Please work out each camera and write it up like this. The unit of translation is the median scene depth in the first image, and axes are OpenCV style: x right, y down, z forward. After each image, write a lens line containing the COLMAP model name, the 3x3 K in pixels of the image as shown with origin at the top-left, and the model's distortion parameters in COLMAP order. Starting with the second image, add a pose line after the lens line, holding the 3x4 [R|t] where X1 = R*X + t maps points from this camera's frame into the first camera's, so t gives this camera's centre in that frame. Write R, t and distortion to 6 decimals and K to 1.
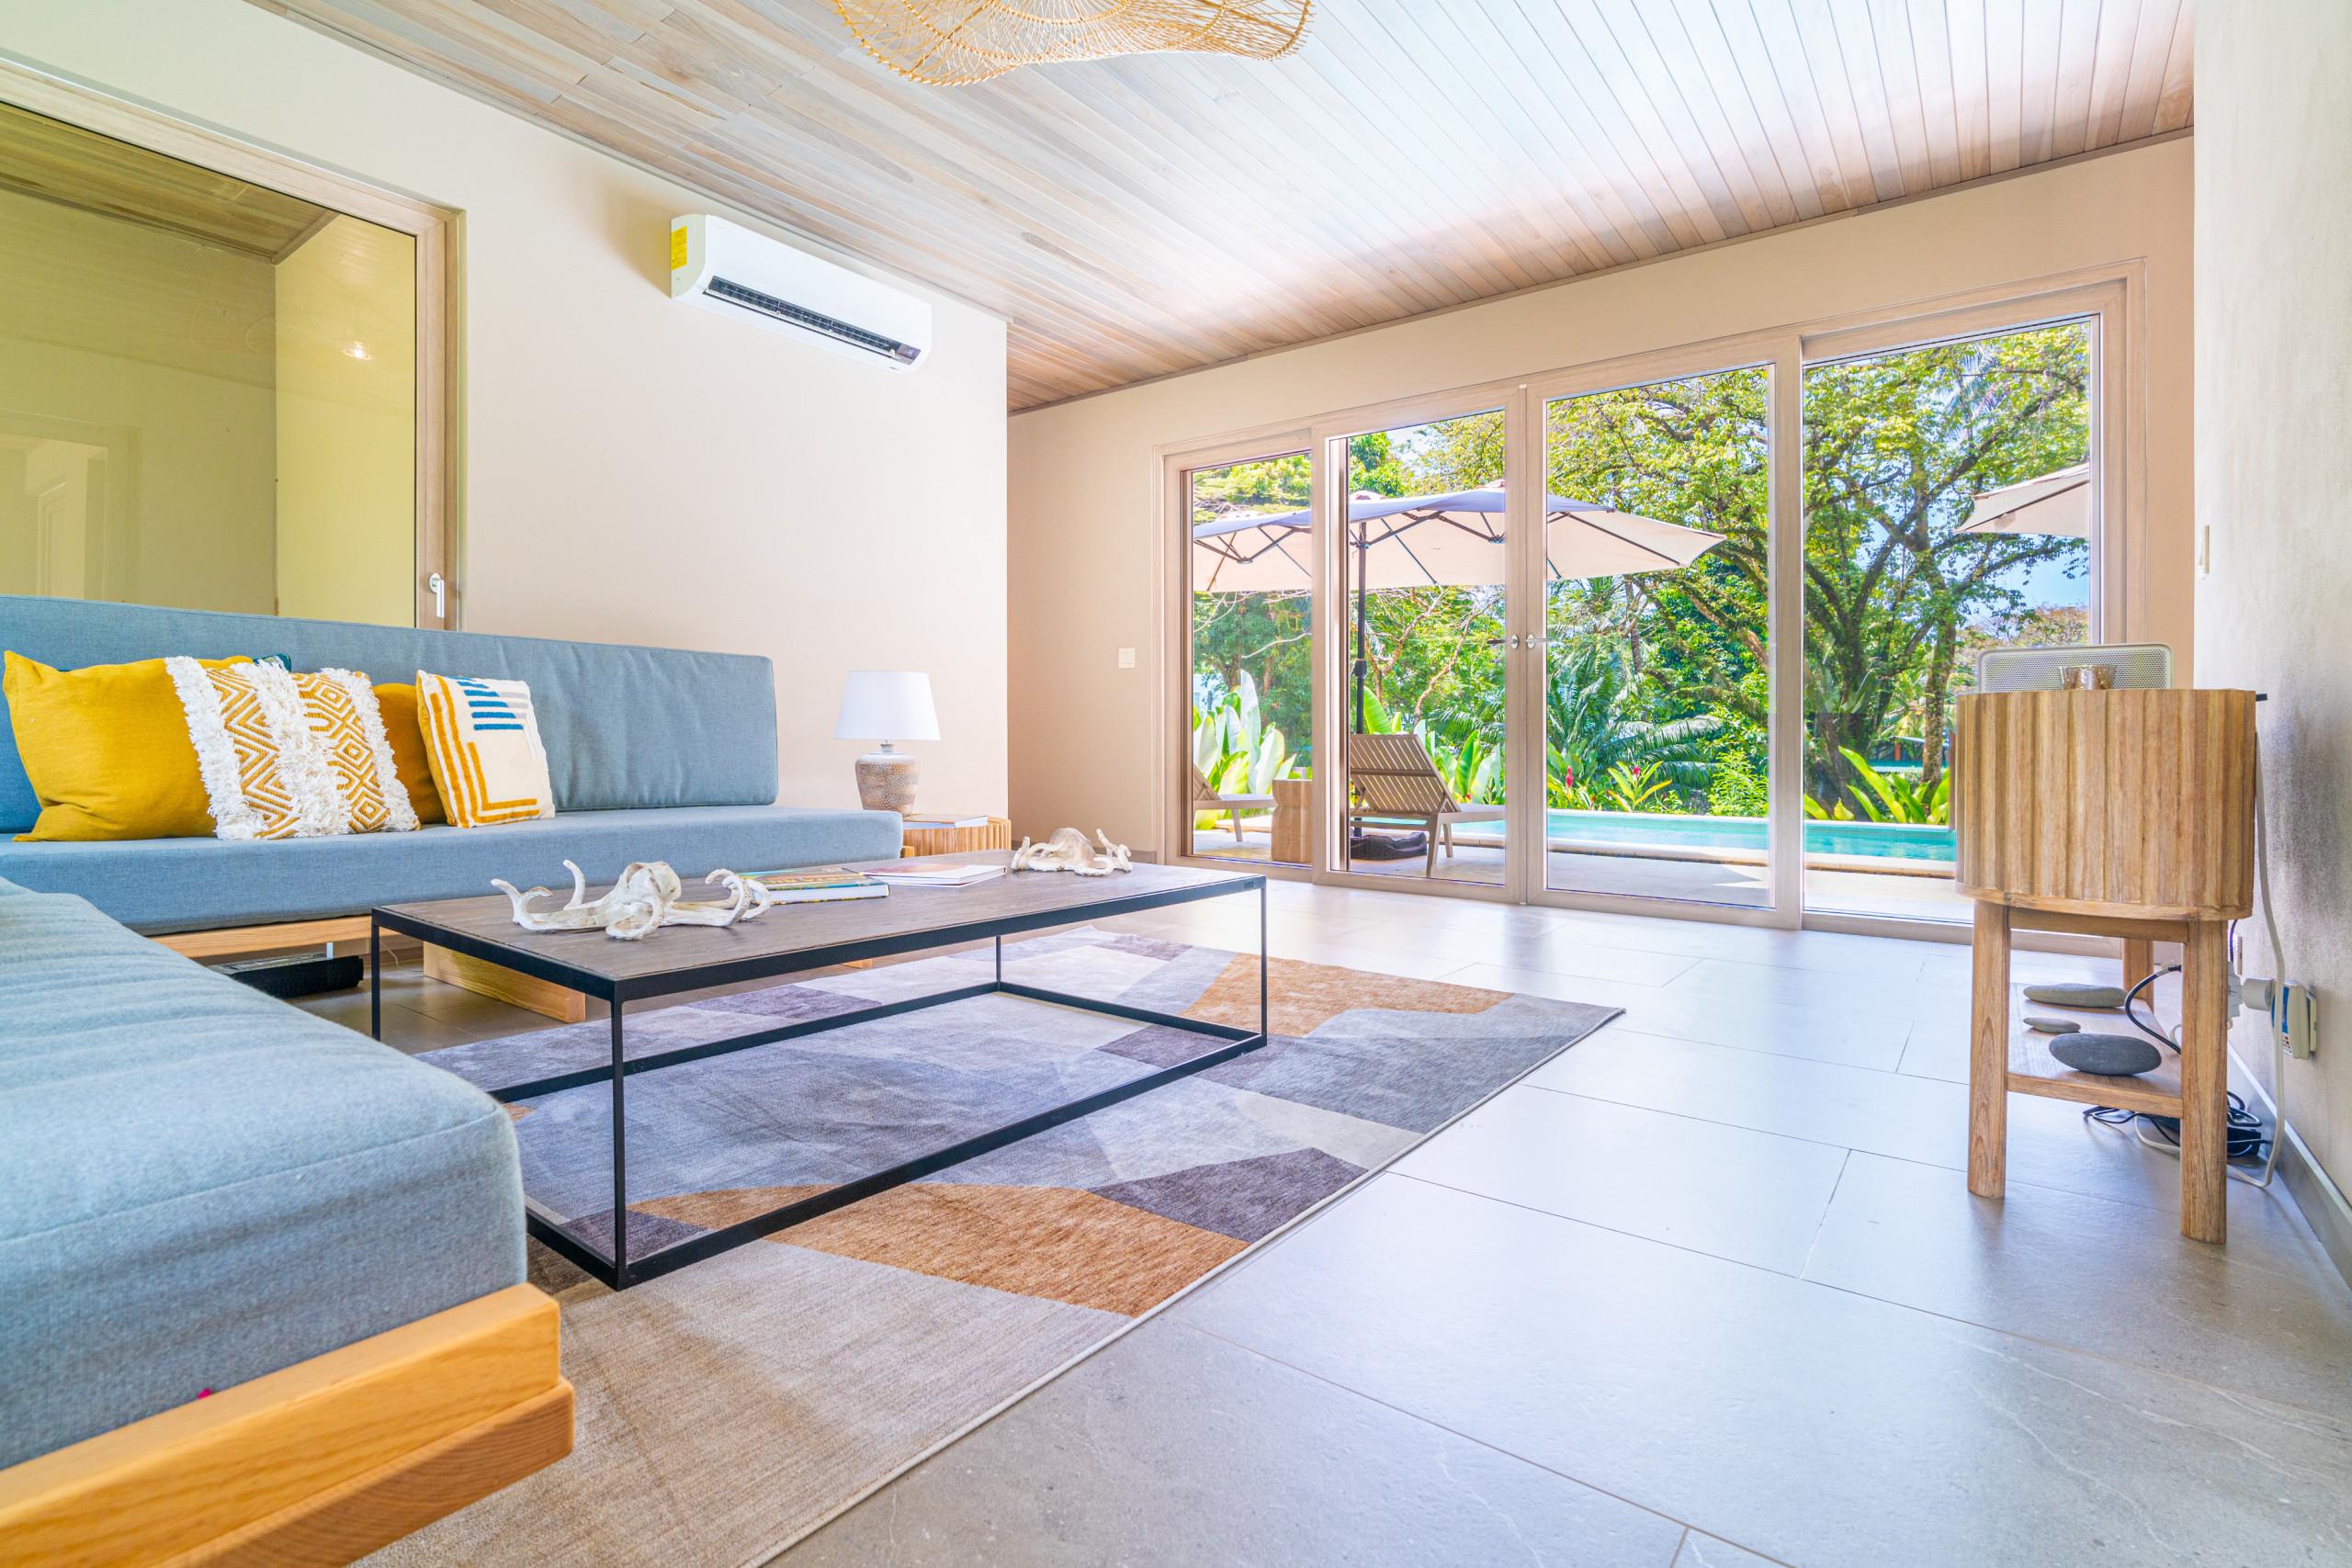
lens RADIAL K [[1120.5, 0, 1174.1], [0, 1120.5, 758.0], [0, 0, 1]] dist [-0.000749, -0.000270]
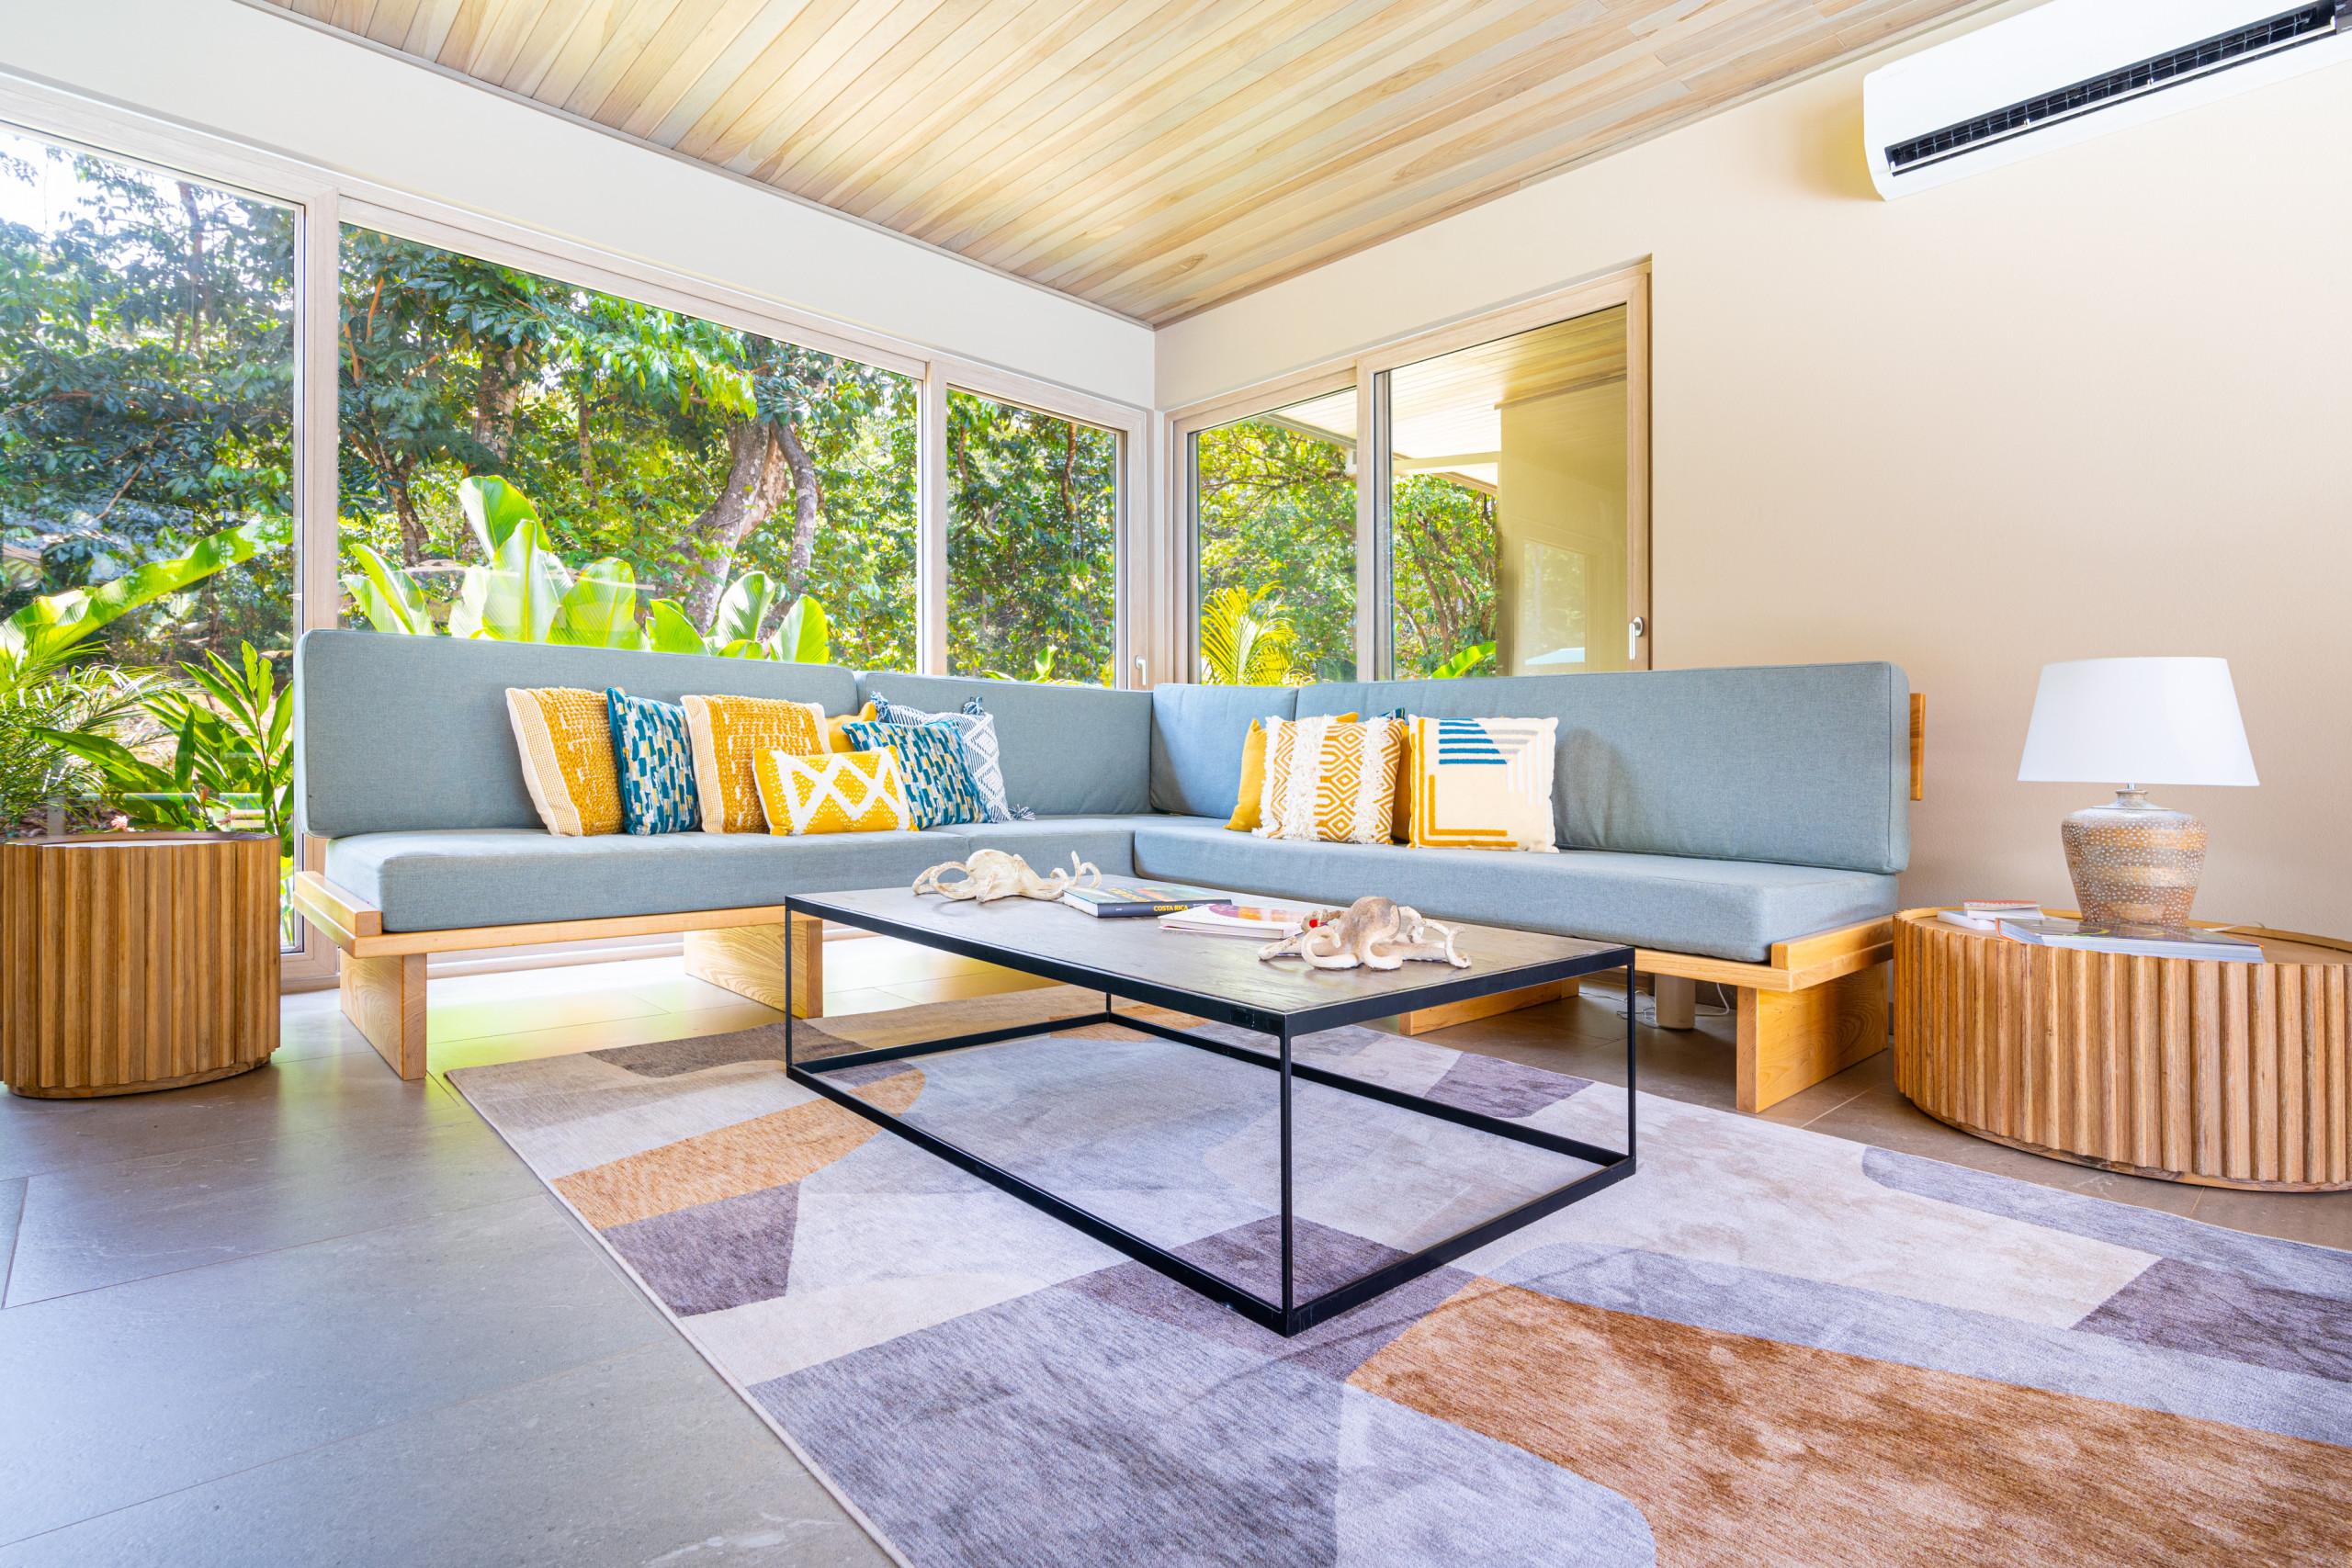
lens RADIAL K [[1150.1, 0, 1173.7], [0, 1150.1, 790.3], [0, 0, 1]] dist [0.000460, -0.000081]
pose [[-0.176392, 0.010616, -0.984263, 0.572890], [-0.033390, 0.999302, 0.016762, -0.009080], [0.983754, 0.035821, -0.175914, 0.942287]]
